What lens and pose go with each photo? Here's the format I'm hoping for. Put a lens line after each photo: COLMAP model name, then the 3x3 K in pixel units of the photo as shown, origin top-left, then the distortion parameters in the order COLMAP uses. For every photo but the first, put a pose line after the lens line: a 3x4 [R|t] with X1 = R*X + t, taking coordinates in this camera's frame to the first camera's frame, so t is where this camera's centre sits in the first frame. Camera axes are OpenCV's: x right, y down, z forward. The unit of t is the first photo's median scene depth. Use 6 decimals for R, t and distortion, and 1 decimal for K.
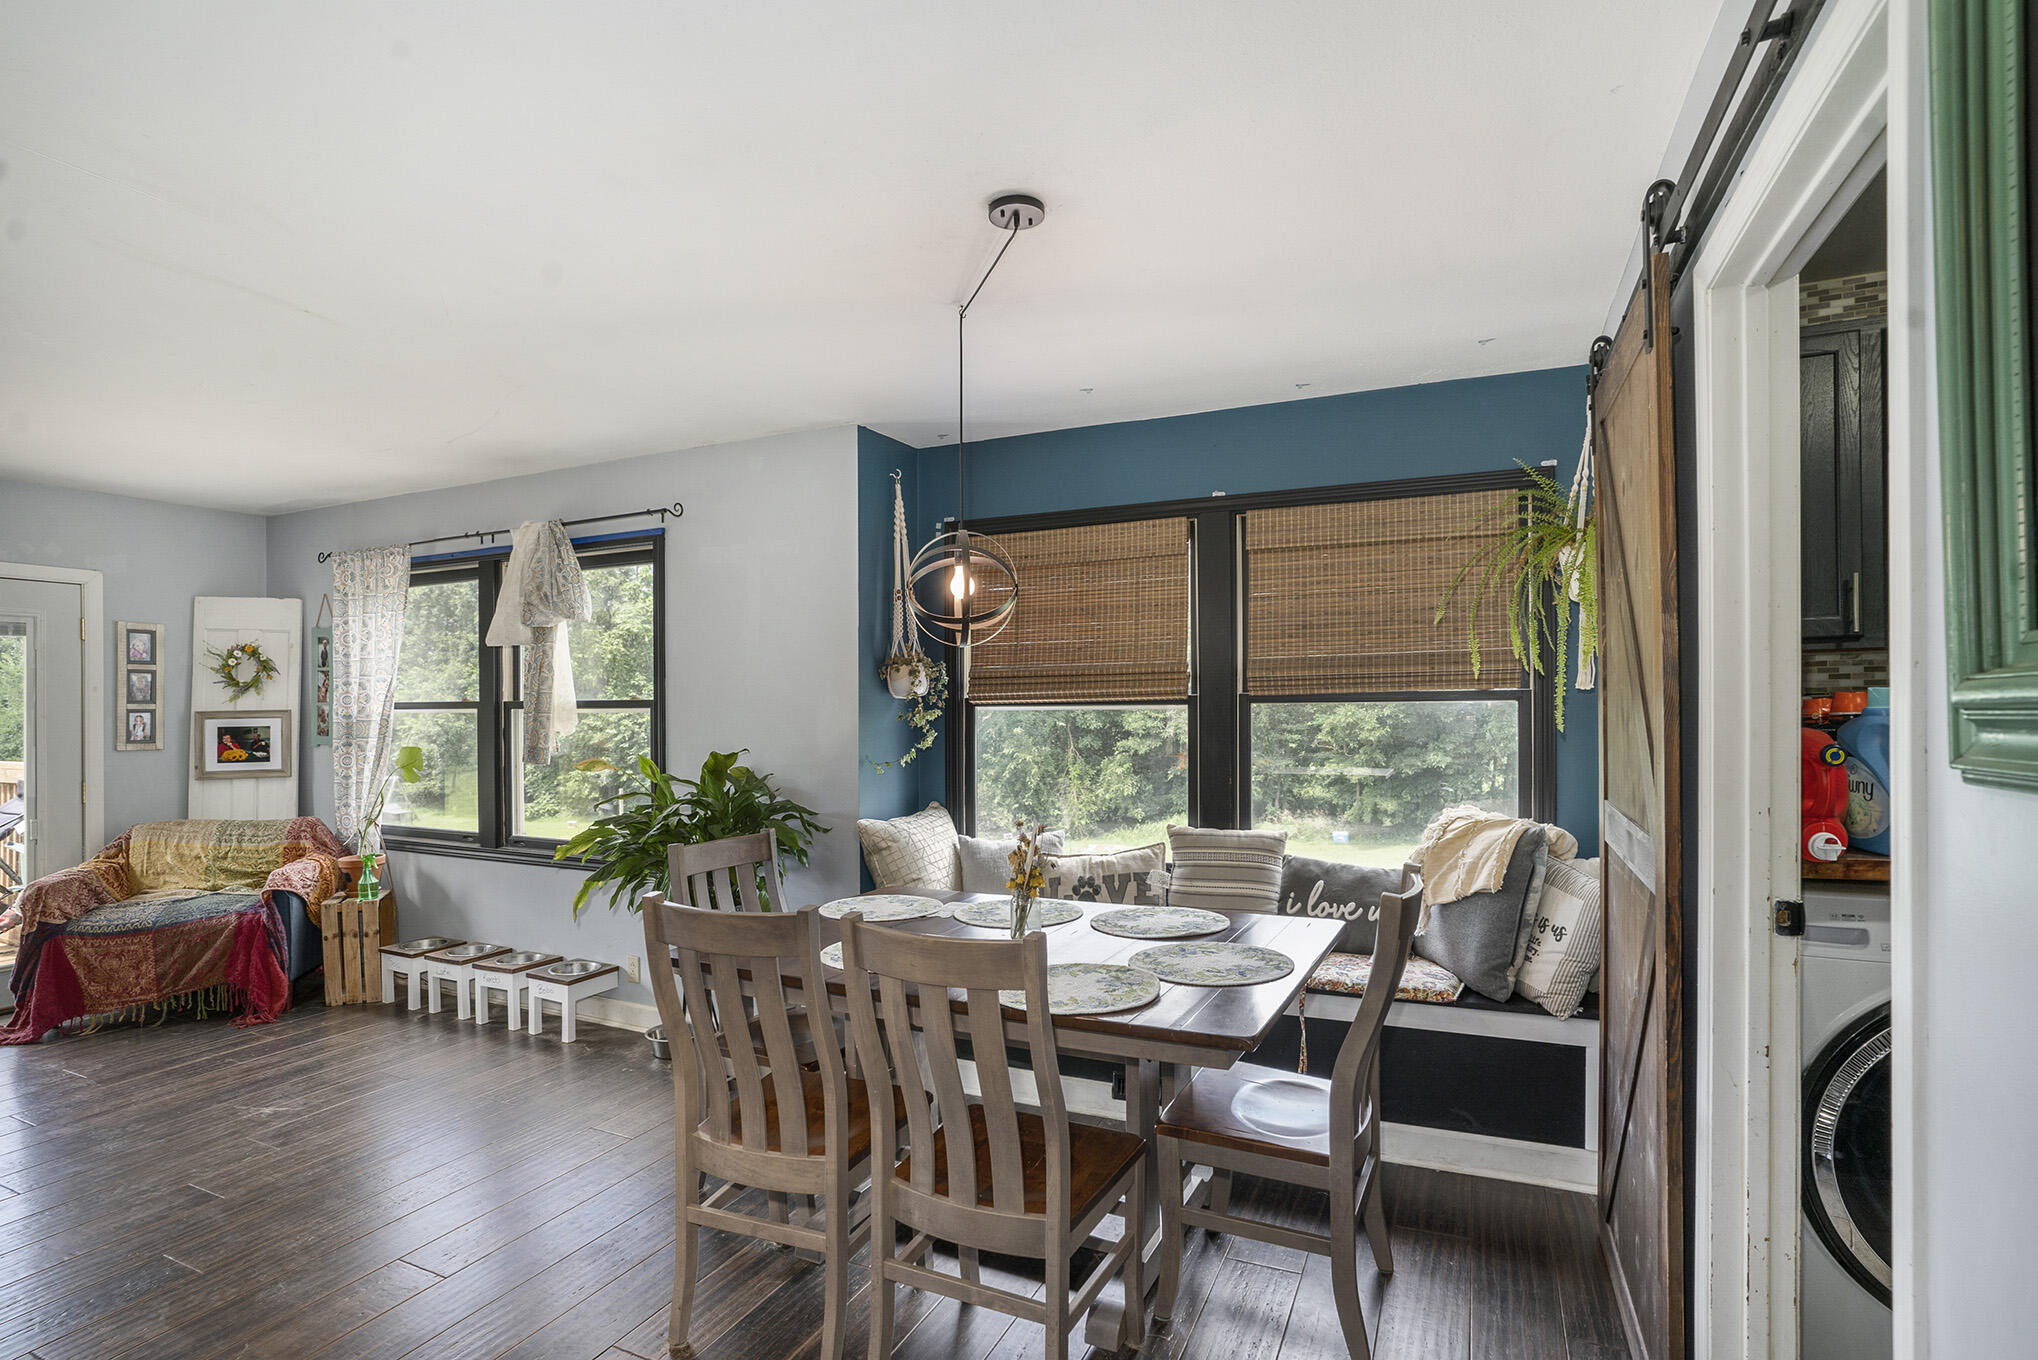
lens RADIAL K [[1011.8, 0, 1019.0], [0, 1011.8, 680.0], [0, 0, 1]] dist [-0.072921, 0.032047]
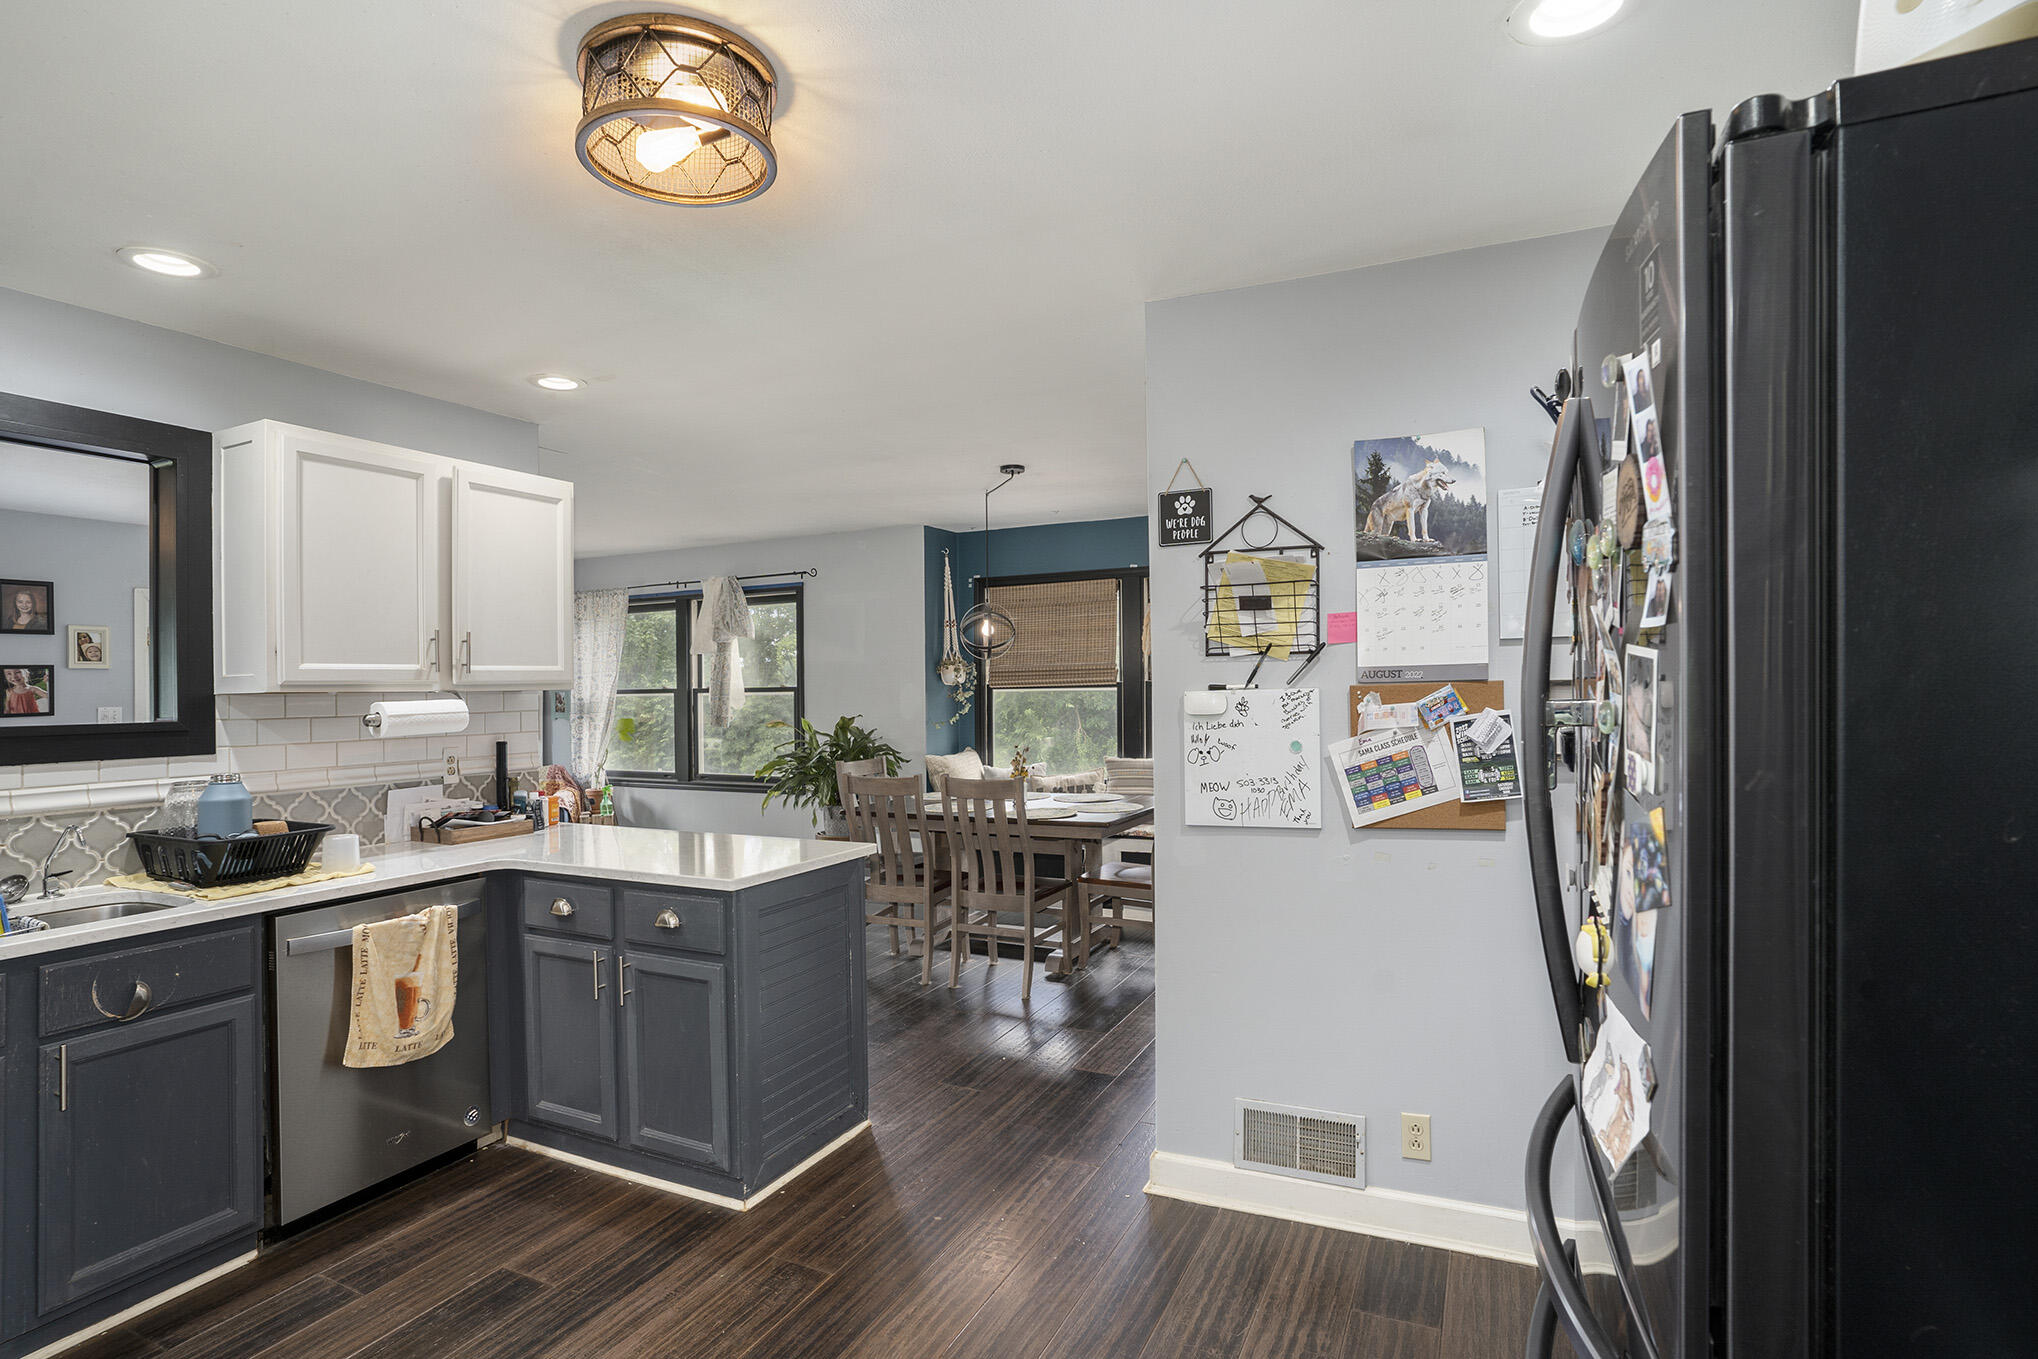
lens RADIAL K [[1011.8, 0, 1019.0], [0, 1011.8, 679.5], [0, 0, 1]] dist [-0.072921, 0.032047]
pose [[0.999893, -0.006496, -0.013135, 0.018927], [0.006704, 0.999852, 0.015859, -0.014344], [0.013030, -0.015946, 0.999788, -0.591339]]
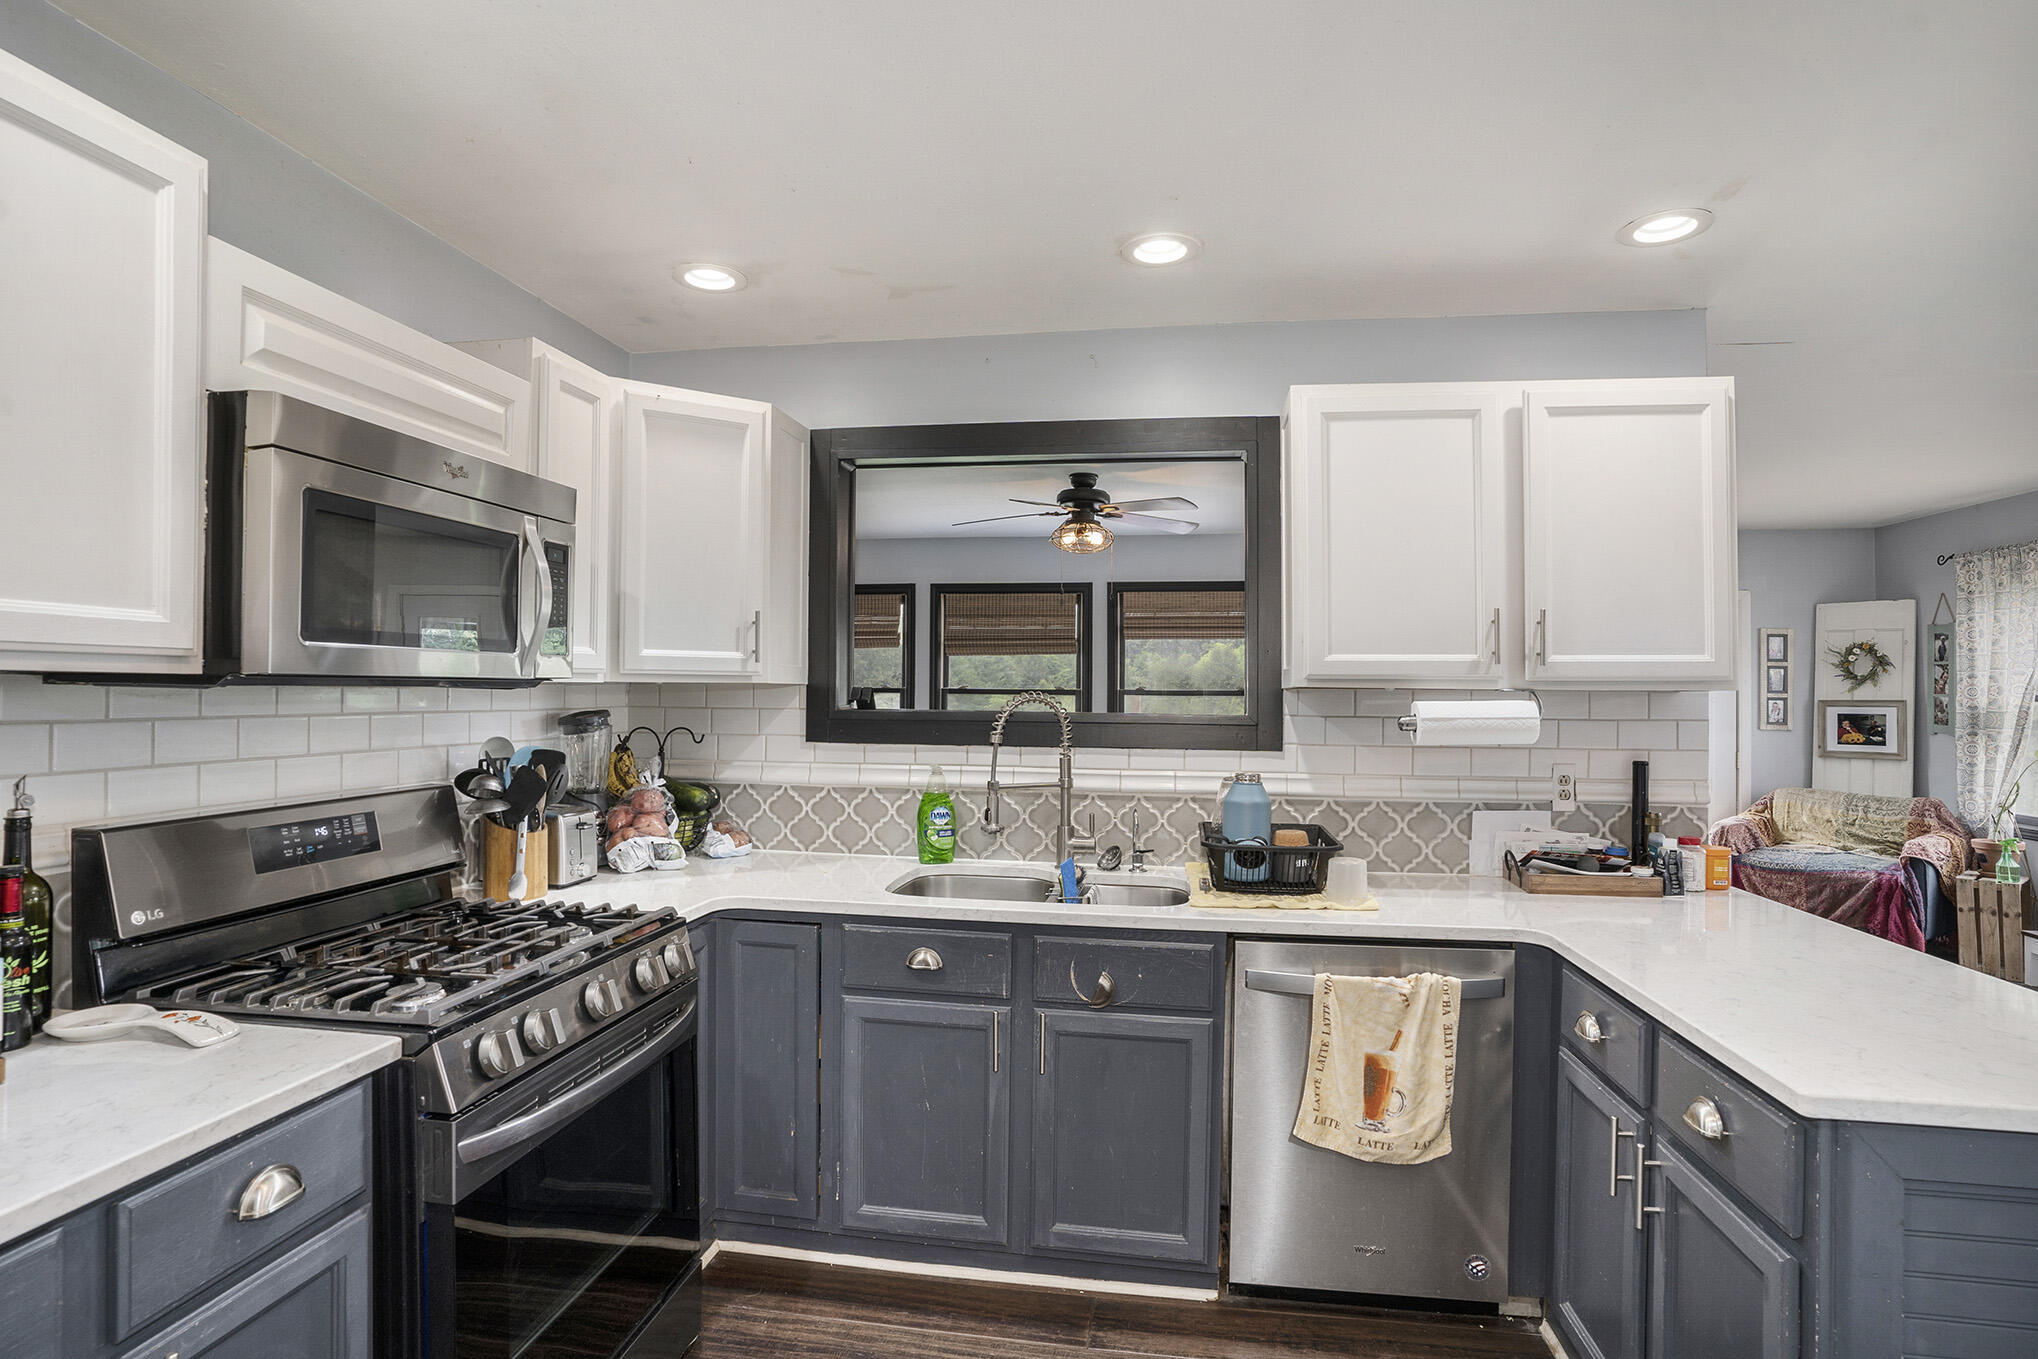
lens RADIAL K [[1011.8, 0, 1019.0], [0, 1011.8, 679.5], [0, 0, 1]] dist [-0.072921, 0.032047]
pose [[0.277060, -0.000213, -0.960852, 0.042042], [0.010484, 0.999941, 0.002802, -0.007506], [0.960795, -0.010850, 0.277046, -0.304952]]
